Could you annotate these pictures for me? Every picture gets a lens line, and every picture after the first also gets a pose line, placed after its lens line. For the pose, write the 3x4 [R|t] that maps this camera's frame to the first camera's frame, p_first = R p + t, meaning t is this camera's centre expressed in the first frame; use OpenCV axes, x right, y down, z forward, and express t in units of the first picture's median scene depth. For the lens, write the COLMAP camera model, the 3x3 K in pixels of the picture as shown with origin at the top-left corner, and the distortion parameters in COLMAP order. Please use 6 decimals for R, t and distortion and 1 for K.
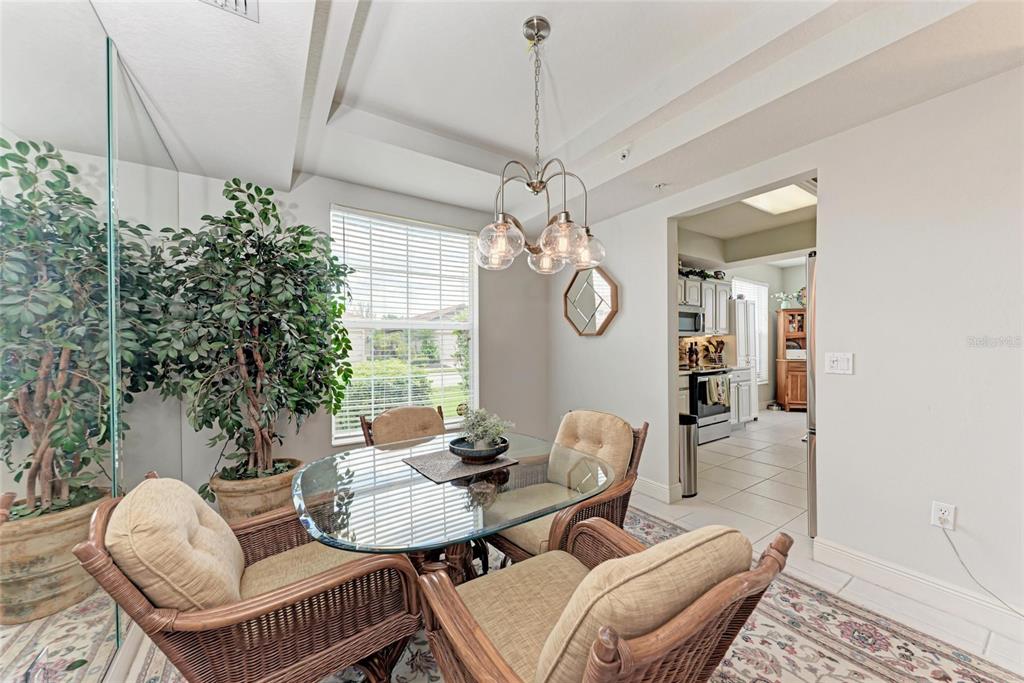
lens RADIAL K [[373.7, 0, 518.6], [0, 373.7, 342.9], [0, 0, 1]] dist [0.013064, -0.001035]
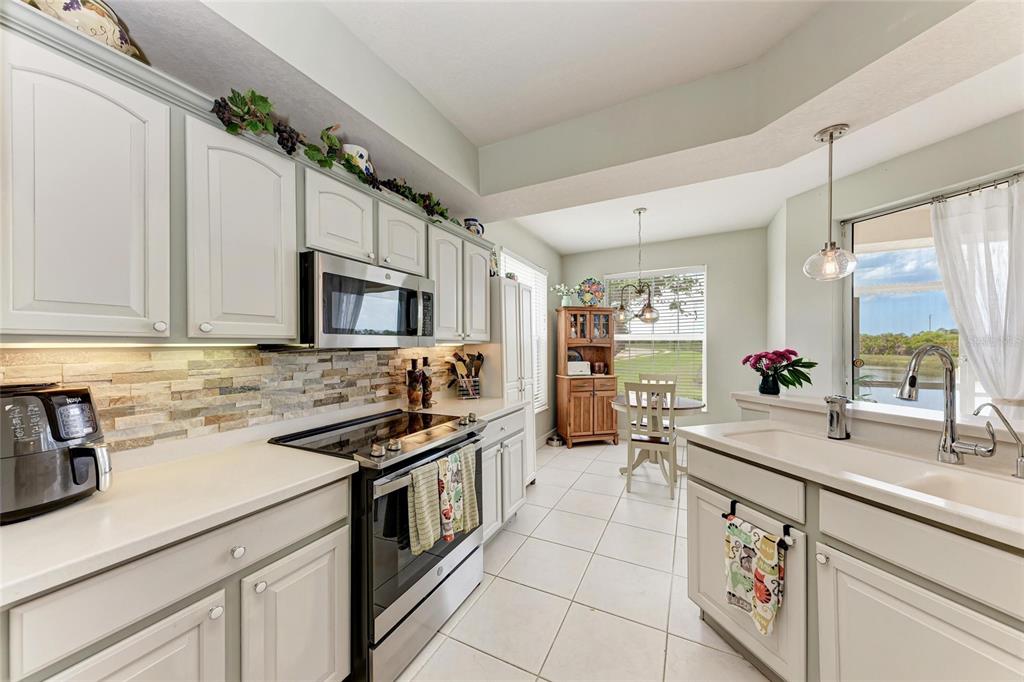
lens RADIAL K [[347.1, 0, 519.1], [0, 347.1, 342.0], [0, 0, 1]] dist [0.010709, -0.001899]
pose [[0.866733, 0.005168, 0.498745, 0.343035], [0.000402, 0.999939, -0.011060, -0.016287], [-0.498772, 0.009787, 0.866678, 0.542352]]
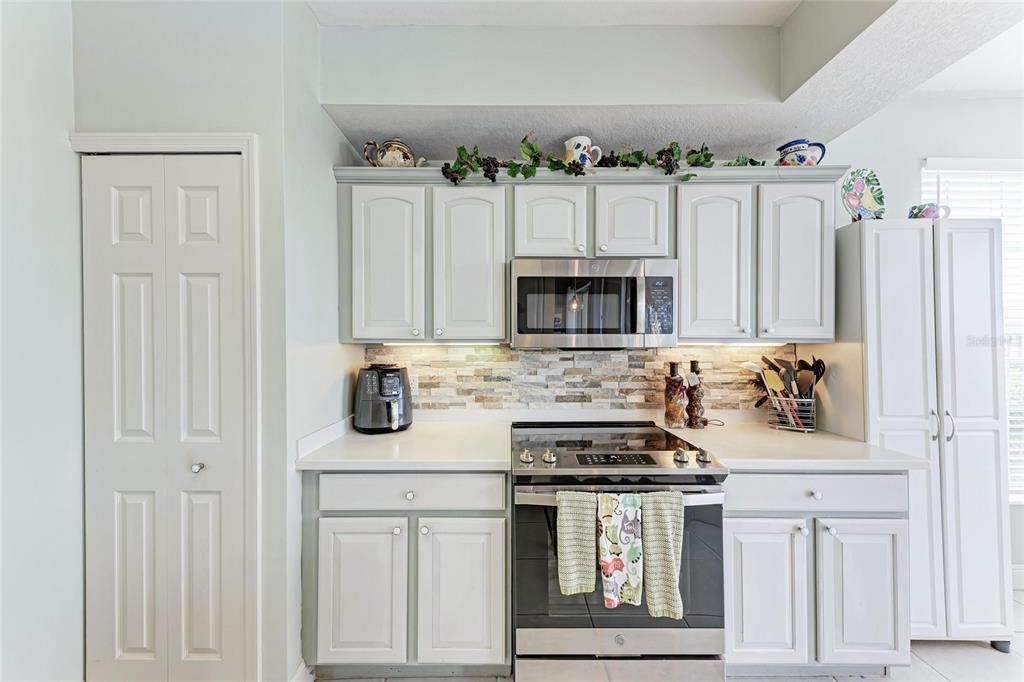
lens RADIAL K [[347.1, 0, 508.4], [0, 347.1, 345.5], [0, 0, 1]] dist [0.010709, -0.001899]
pose [[0.830138, 0.006269, -0.557523, 0.489027], [-0.005190, 0.999980, 0.003517, -0.017037], [0.557534, -0.000026, 0.830154, 0.601382]]
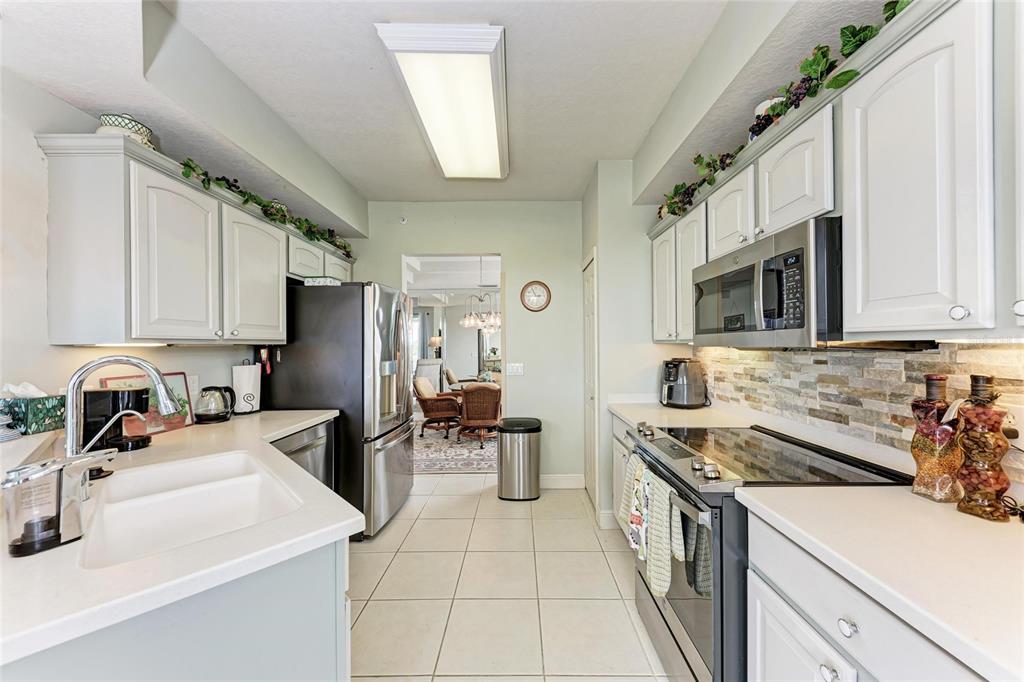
lens RADIAL K [[373.7, 0, 527.4], [0, 373.7, 342.7], [0, 0, 1]] dist [0.013064, -0.001035]
pose [[-0.532644, 0.008445, -0.846297, 0.698387], [0.013331, 0.999910, 0.001587, -0.020389], [0.846234, -0.010437, -0.532708, 0.878326]]
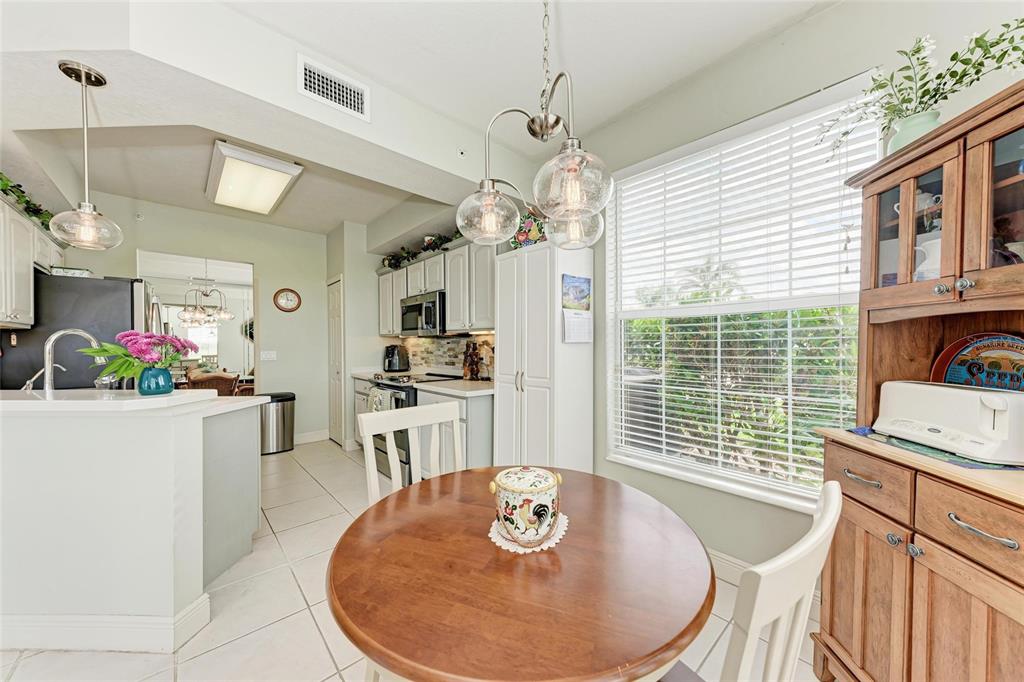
lens RADIAL K [[373.7, 0, 523.4], [0, 373.7, 353.3], [0, 0, 1]] dist [0.013064, -0.001035]
pose [[0.151614, 0.027400, -0.988060, 1.058747], [0.000783, 0.999612, 0.027841, -0.002686], [0.988440, -0.004994, 0.151533, 0.945336]]
